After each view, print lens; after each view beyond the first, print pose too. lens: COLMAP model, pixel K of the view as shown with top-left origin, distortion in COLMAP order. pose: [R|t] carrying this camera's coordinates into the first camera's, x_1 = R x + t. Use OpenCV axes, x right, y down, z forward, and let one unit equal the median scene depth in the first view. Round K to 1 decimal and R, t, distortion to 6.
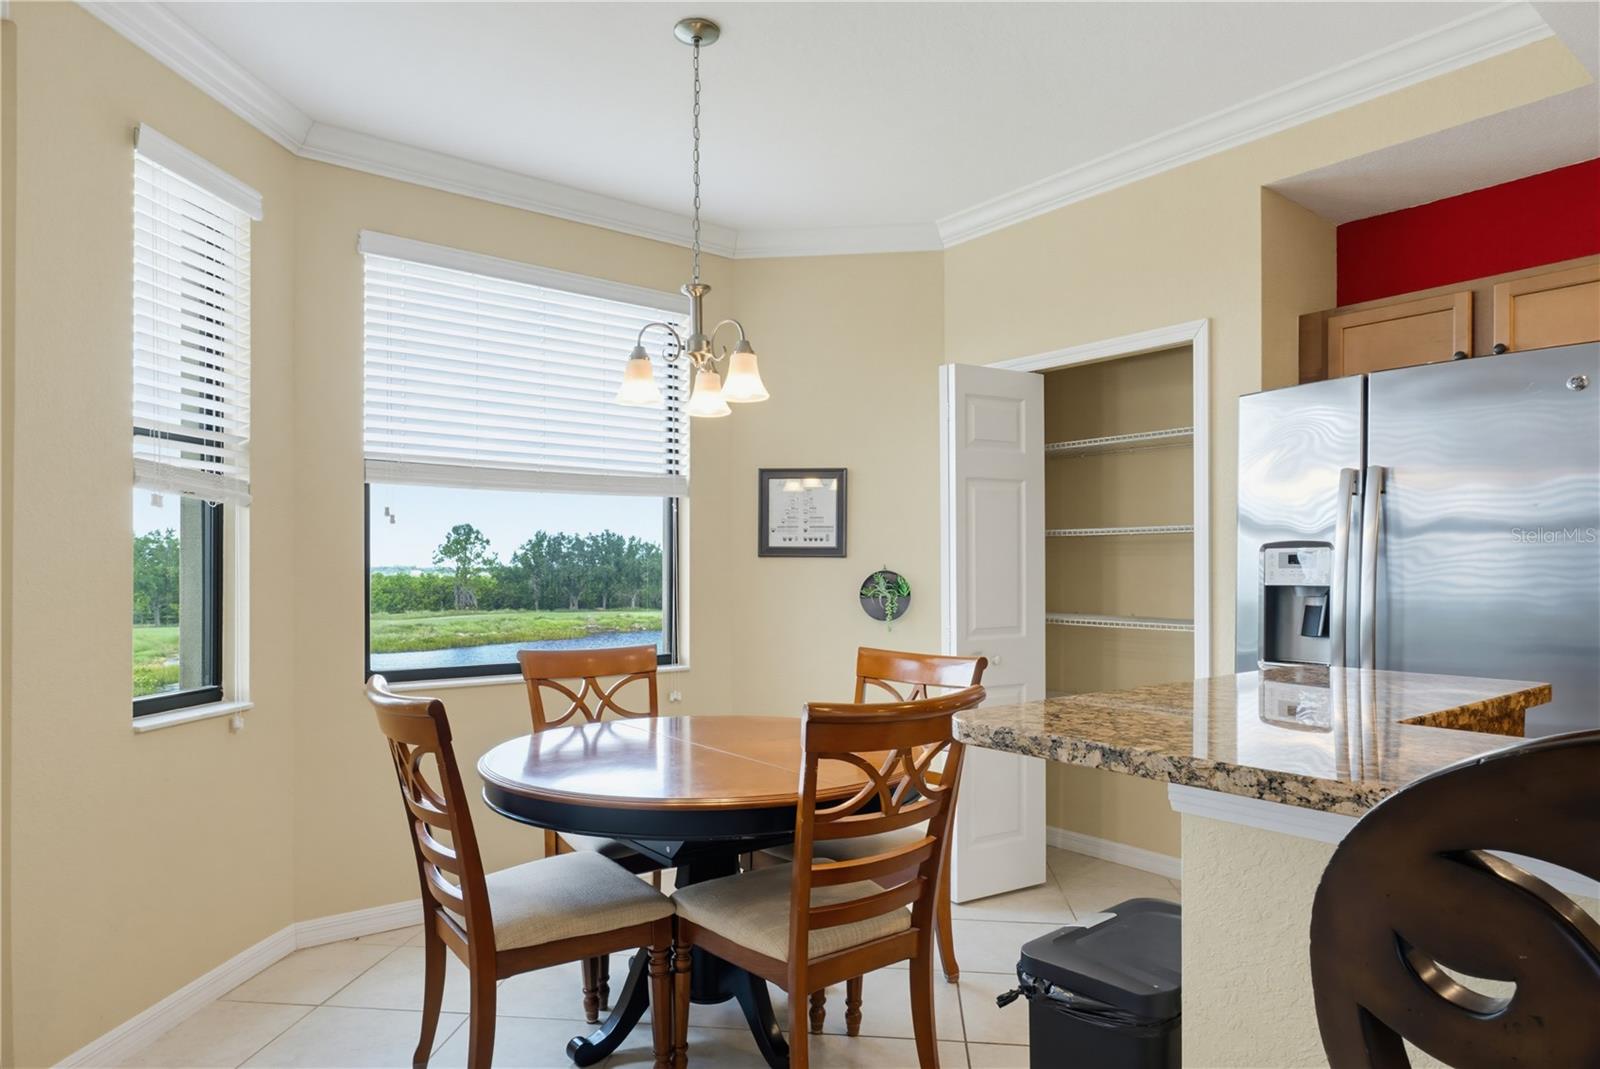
lens RADIAL K [[985.8, 0, 785.7], [0, 985.8, 538.7], [0, 0, 1]] dist [-0.017081, 0.001674]
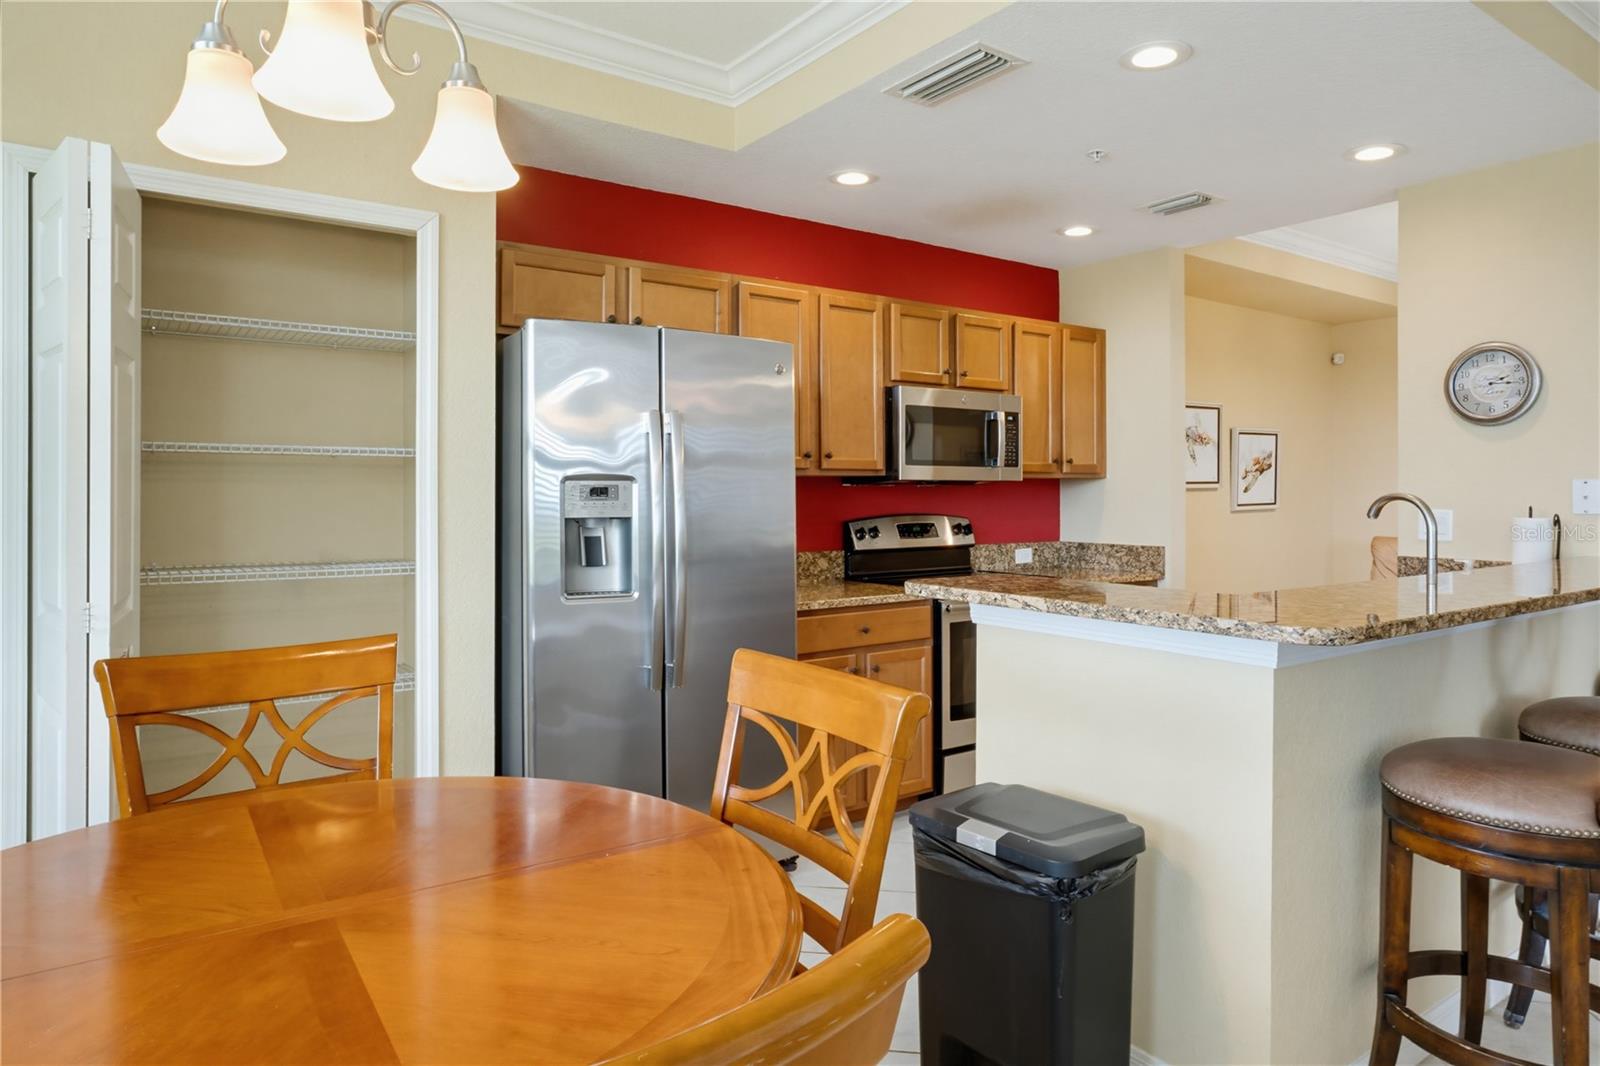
lens RADIAL K [[985.8, 0, 810.1], [0, 985.8, 495.4], [0, 0, 1]] dist [-0.017081, 0.001674]
pose [[0.030062, -0.000630, 0.999548, -0.373137], [-0.031796, 0.999493, 0.001586, 0.012059], [-0.999042, -0.031829, 0.030026, 0.552585]]
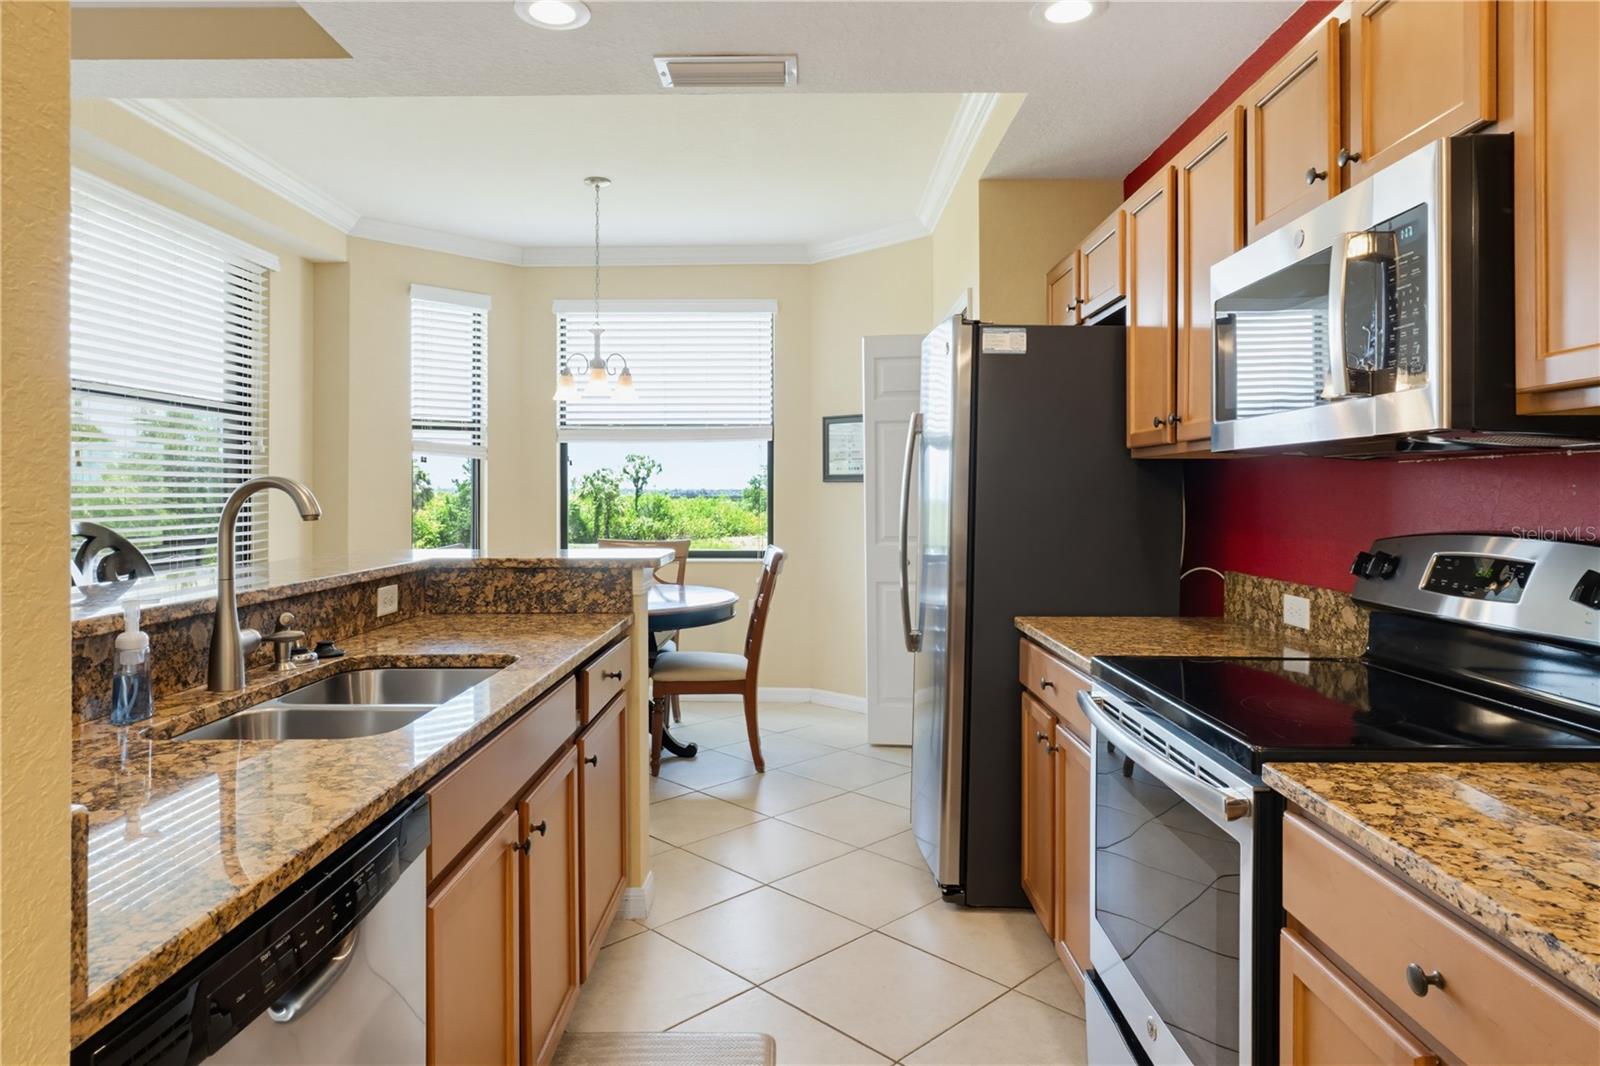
lens RADIAL K [[985.8, 0, 790.8], [0, 985.8, 472.3], [0, 0, 1]] dist [-0.017081, 0.001674]
pose [[0.775963, -0.012077, -0.630663, 0.918426], [0.020002, 0.999785, 0.005465, -0.003670], [0.630462, -0.016855, 0.776037, -0.105318]]
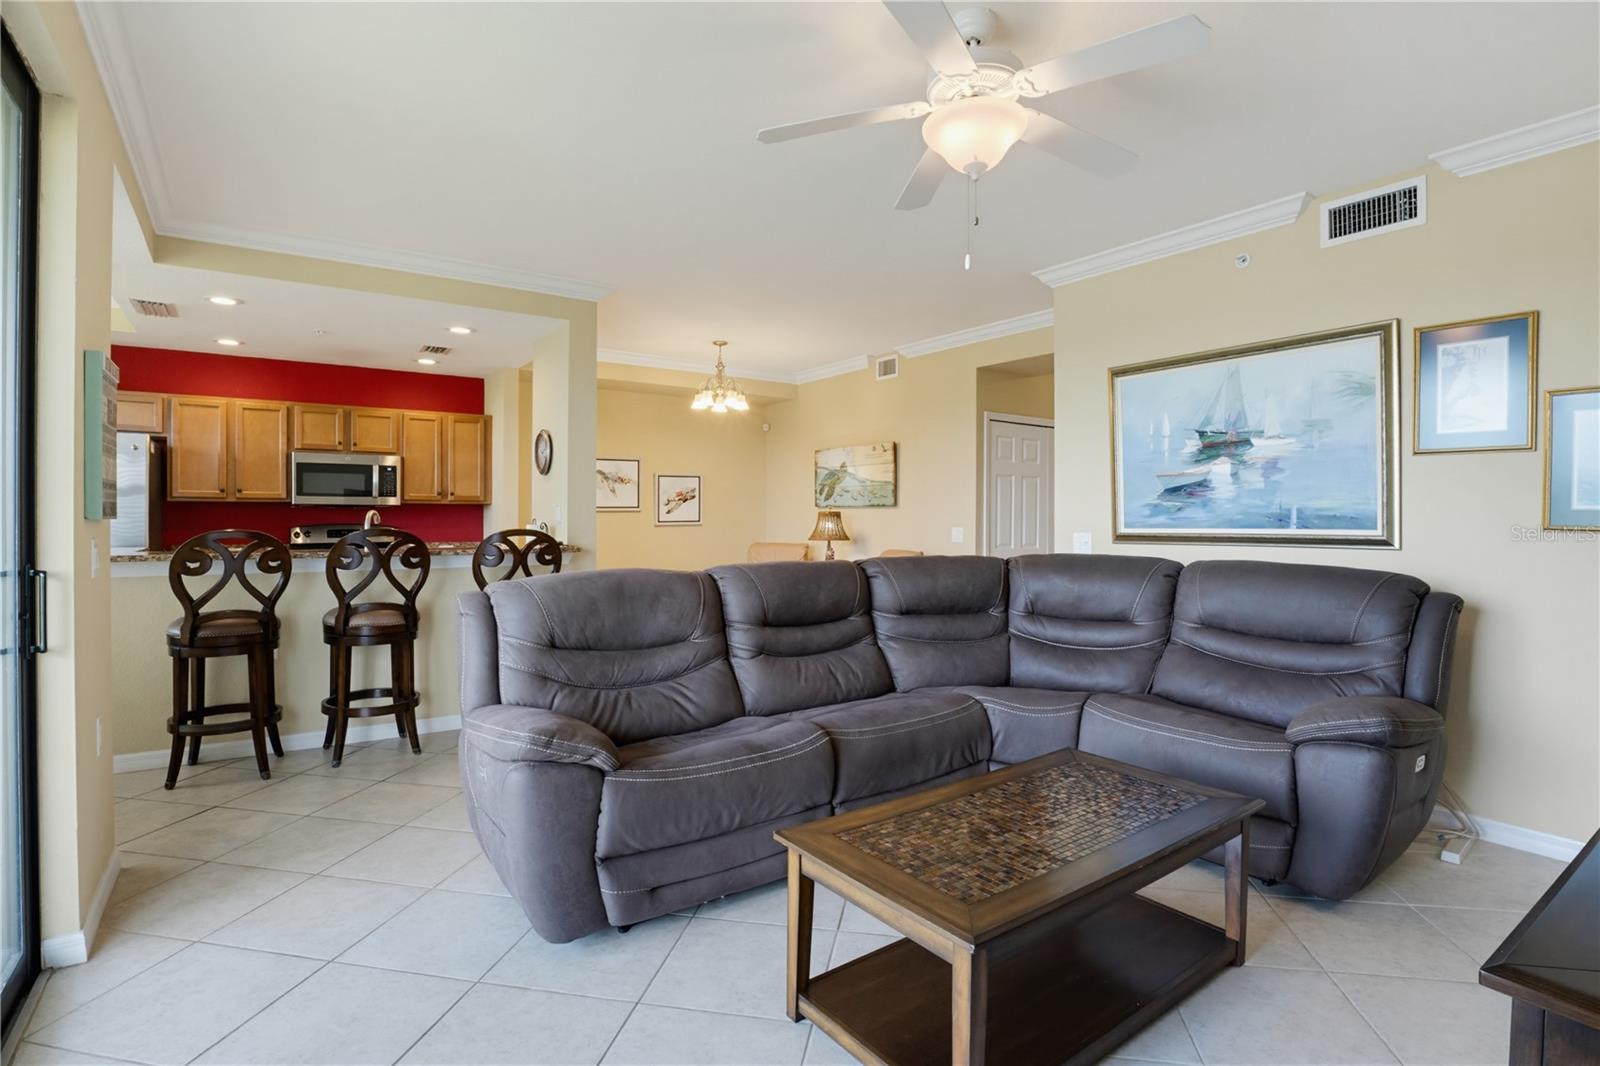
lens RADIAL K [[795.6, 0, 803.6], [0, 795.6, 525.1], [0, 0, 1]] dist [-0.040425, 0.001470]
pose [[0.044537, -0.006460, 0.998987, -0.801353], [-0.036020, 0.999318, 0.008068, -0.014563], [-0.998358, -0.036343, 0.044274, -0.630538]]
